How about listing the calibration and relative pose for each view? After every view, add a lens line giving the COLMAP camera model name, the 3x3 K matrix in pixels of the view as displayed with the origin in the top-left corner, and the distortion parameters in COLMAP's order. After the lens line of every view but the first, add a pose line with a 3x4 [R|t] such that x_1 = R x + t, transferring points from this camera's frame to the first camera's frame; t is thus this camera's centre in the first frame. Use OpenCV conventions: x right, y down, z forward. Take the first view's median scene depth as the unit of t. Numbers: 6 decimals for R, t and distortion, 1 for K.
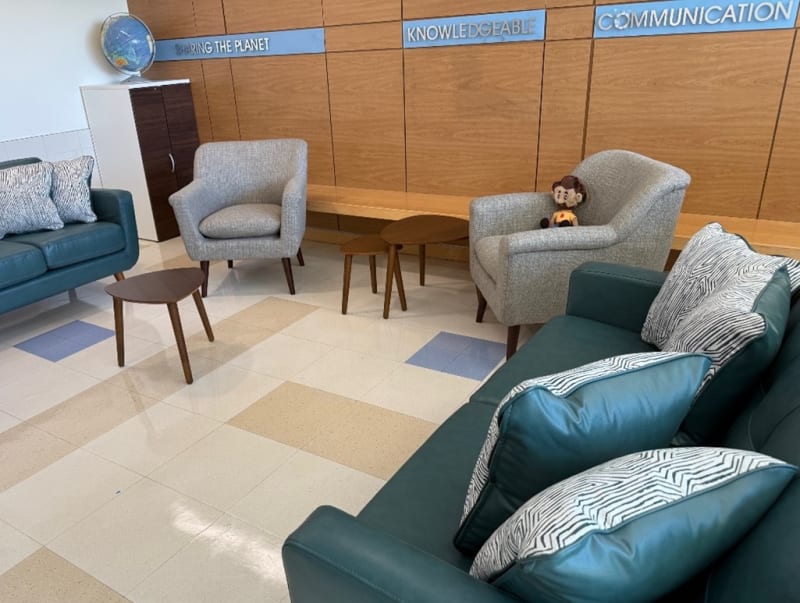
lens RADIAL K [[606.6, 0, 400.0], [0, 606.6, 301.5], [0, 0, 1]] dist [0.068591, -0.115178]
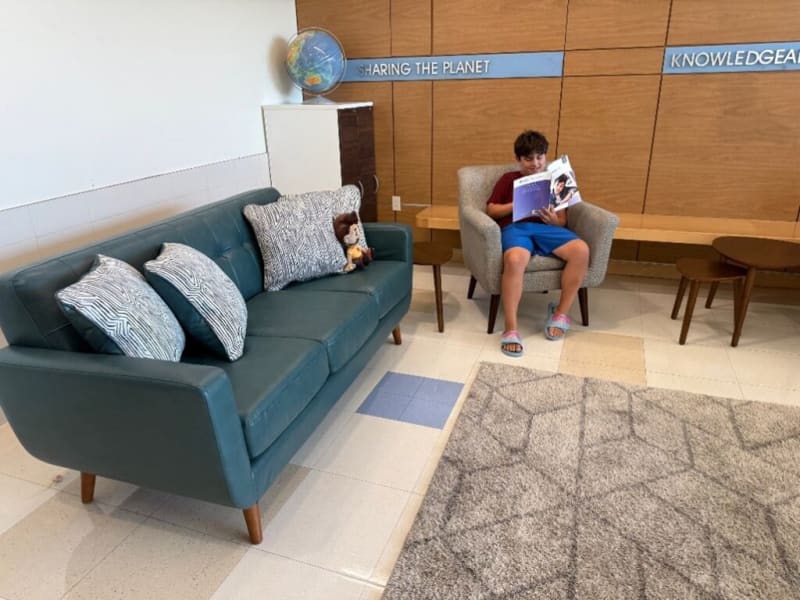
lens RADIAL K [[511.6, 0, 400.0], [0, 511.6, 300.0], [0, 0, 1]] dist [-0.001508, 0.001189]
pose [[0.968575, -0.071211, 0.238308, -0.599690], [0.070434, 0.997447, 0.011786, -0.075704], [-0.238538, 0.005369, 0.971118, 0.264067]]
